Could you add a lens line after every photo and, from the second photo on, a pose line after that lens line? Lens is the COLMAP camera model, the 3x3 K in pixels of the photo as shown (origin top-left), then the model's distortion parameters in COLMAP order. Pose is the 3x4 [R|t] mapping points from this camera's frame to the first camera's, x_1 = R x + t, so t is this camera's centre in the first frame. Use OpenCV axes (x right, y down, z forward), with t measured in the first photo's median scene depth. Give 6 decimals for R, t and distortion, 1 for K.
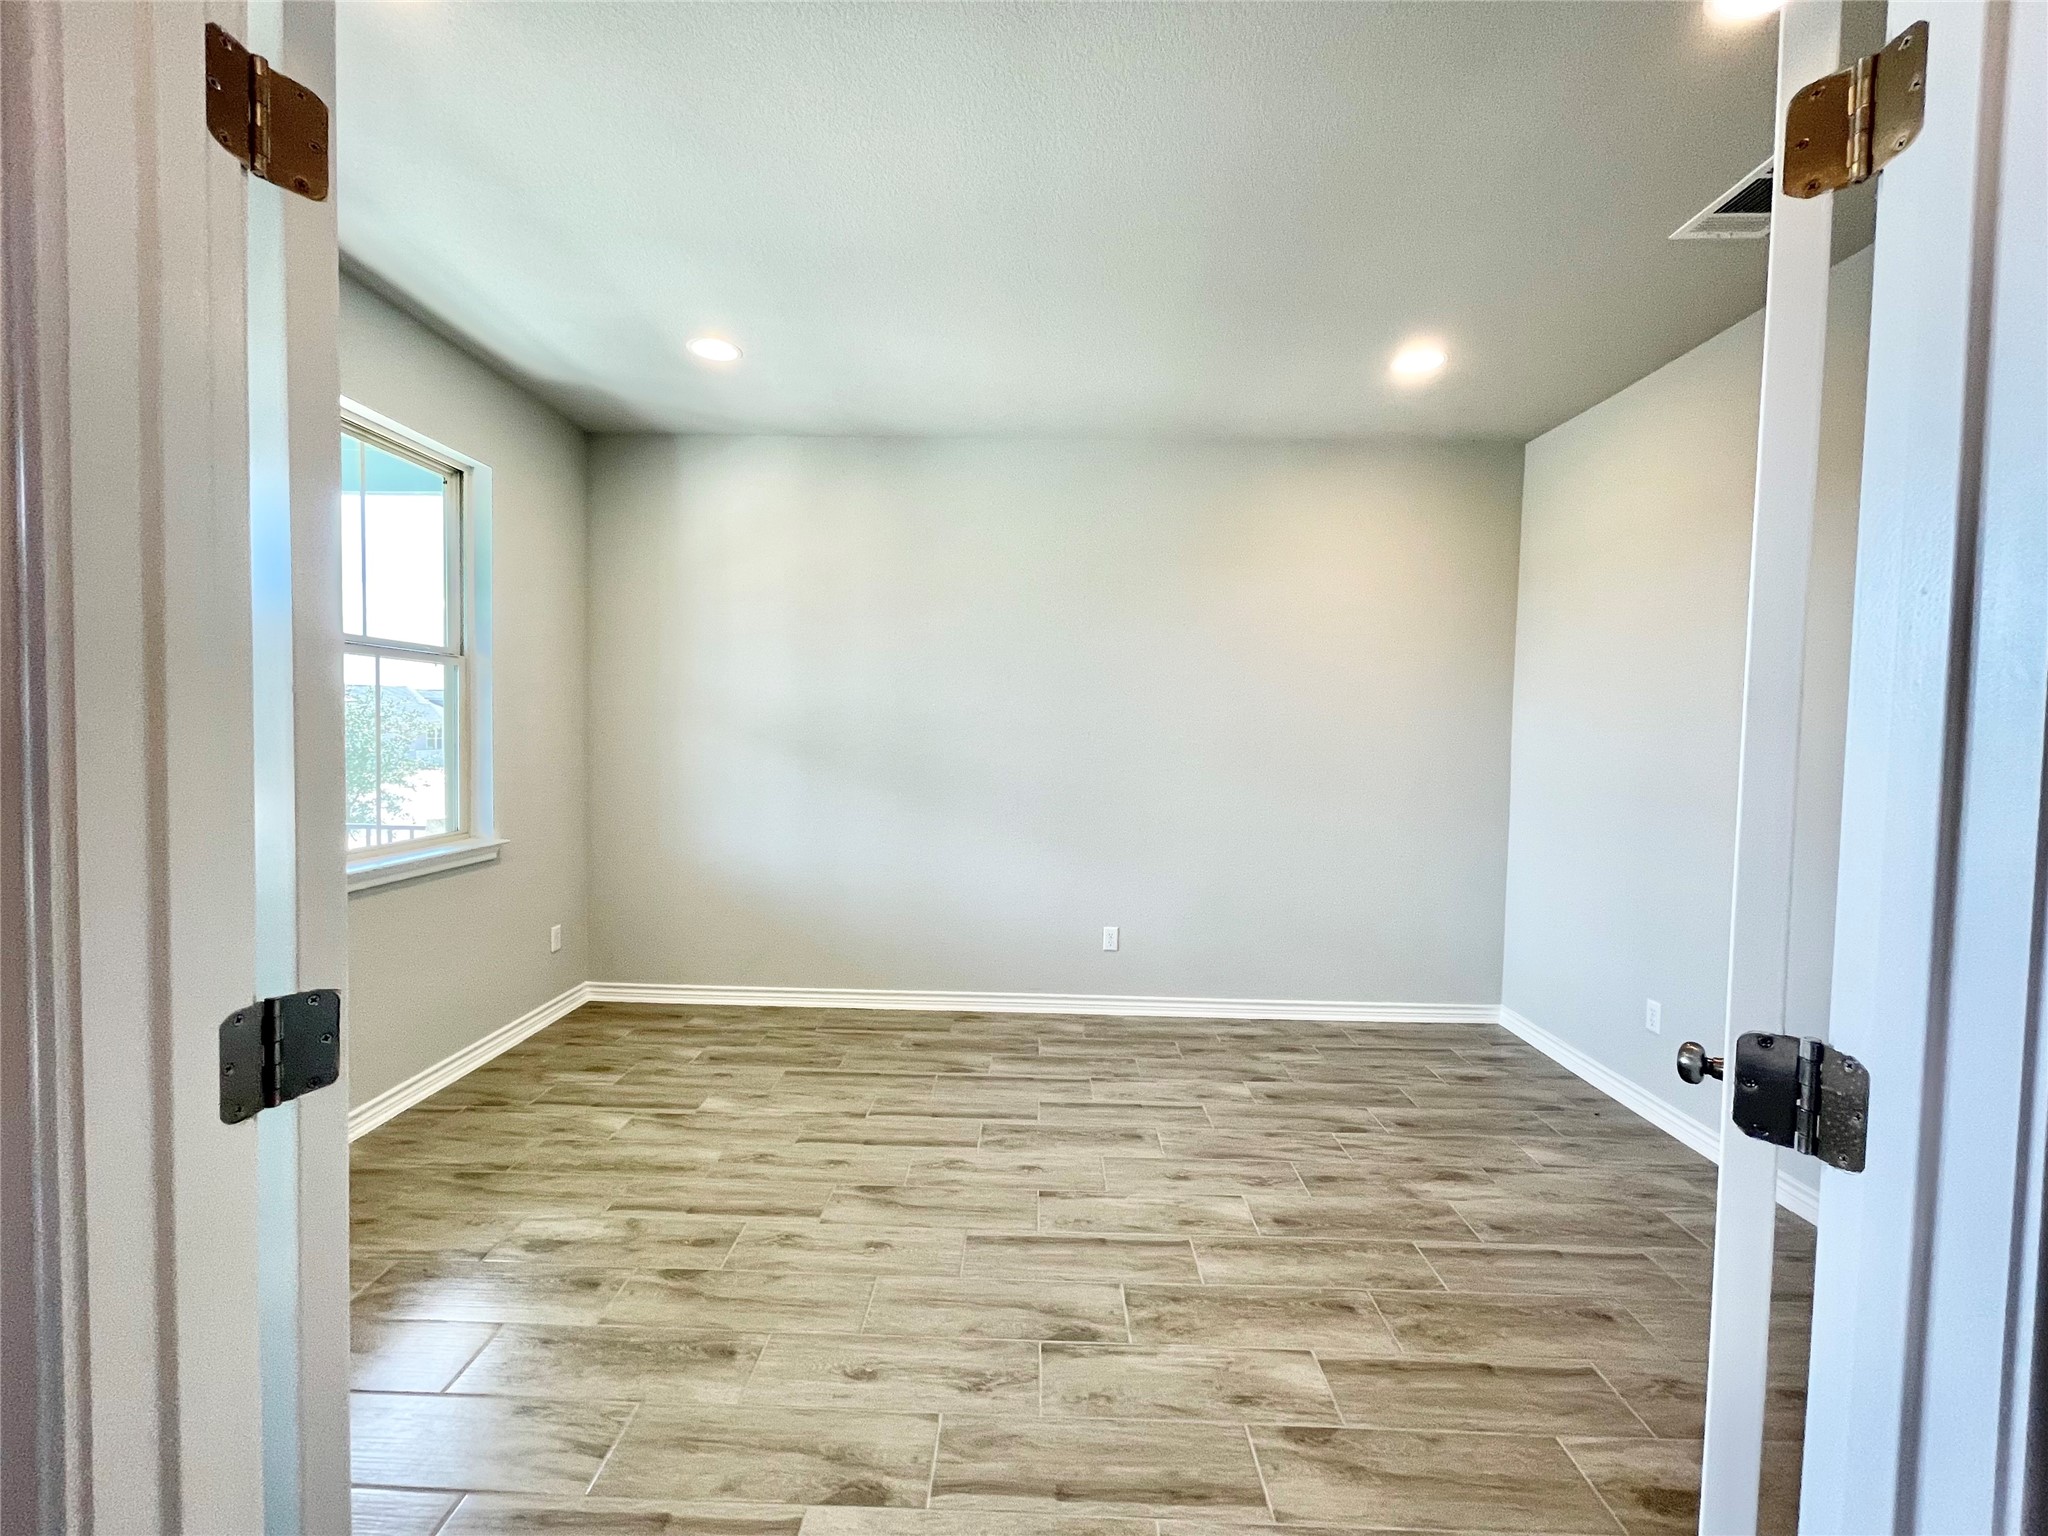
lens RADIAL K [[824.6, 0, 1024.7], [0, 824.6, 763.4], [0, 0, 1]] dist [-0.000564, -0.000501]
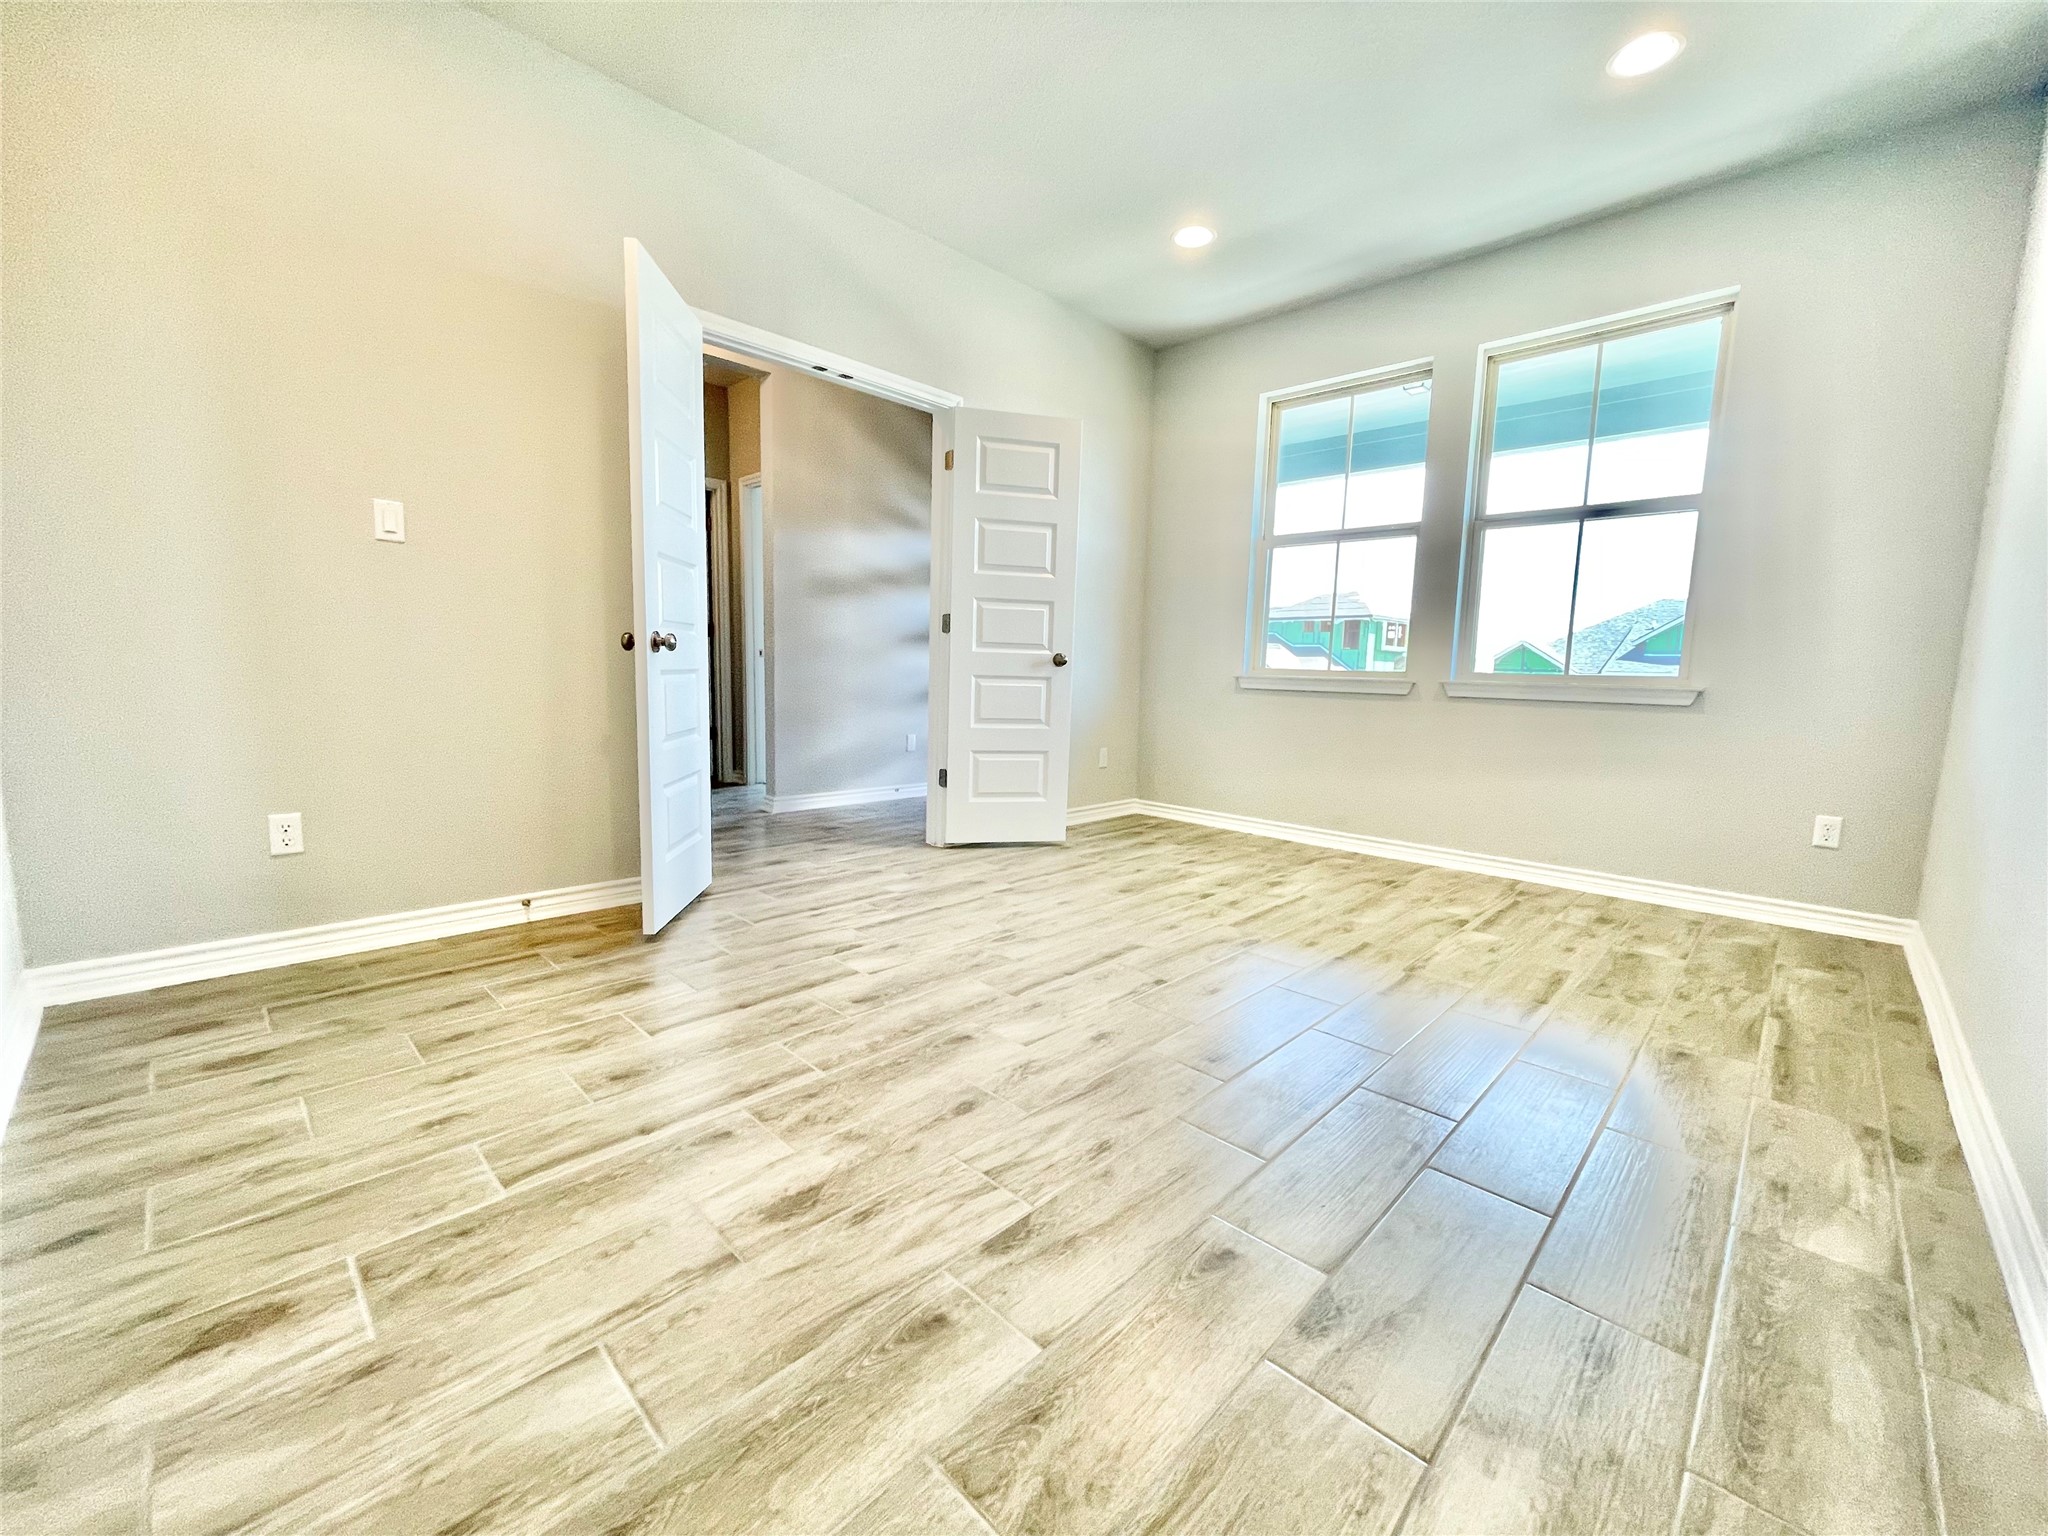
lens RADIAL K [[824.6, 0, 1026.0], [0, 824.6, 769.8], [0, 0, 1]] dist [-0.000564, -0.000501]
pose [[-0.679343, 0.049849, -0.732125, 0.811613], [-0.066513, 0.989400, 0.129085, 0.156296], [0.730800, 0.136389, -0.668827, 1.462177]]
